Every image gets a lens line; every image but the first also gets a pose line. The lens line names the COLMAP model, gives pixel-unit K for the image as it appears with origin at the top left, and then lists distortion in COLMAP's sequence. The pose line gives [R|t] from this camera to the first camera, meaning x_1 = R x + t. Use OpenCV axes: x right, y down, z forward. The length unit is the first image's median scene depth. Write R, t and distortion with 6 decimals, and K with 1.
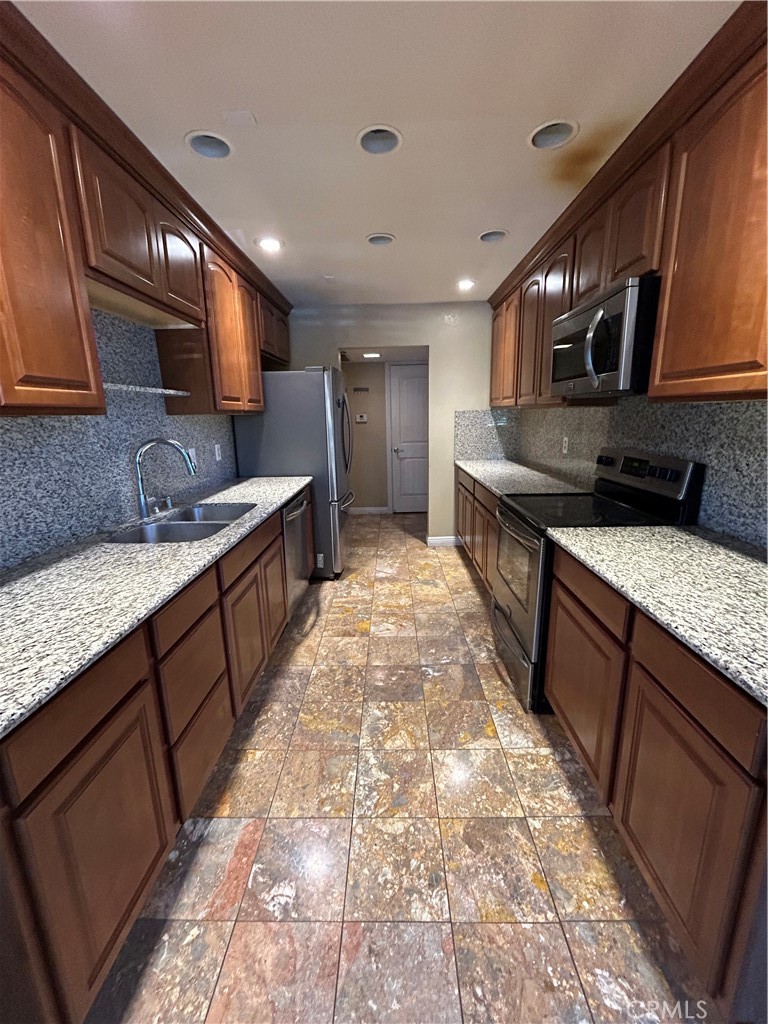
lens RADIAL K [[404.5, 0, 384.0], [0, 404.5, 512.0], [0, 0, 1]] dist [-0.000134, 0.000012]
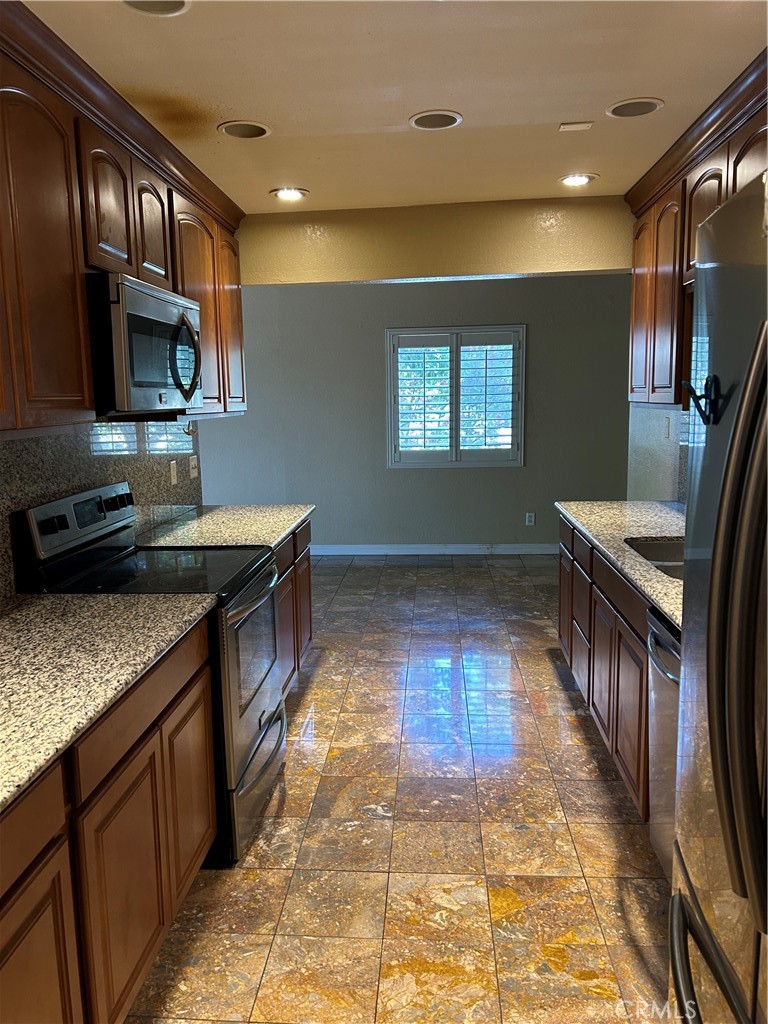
lens RADIAL K [[756.9, 0, 384.0], [0, 756.9, 512.0], [0, 0, 1]] dist [0.001422, 0.000113]
pose [[-0.997972, 0.031246, 0.055451, 0.024494], [0.050133, 0.922651, 0.382364, -0.517368], [-0.039215, 0.384368, -0.922347, 1.918406]]
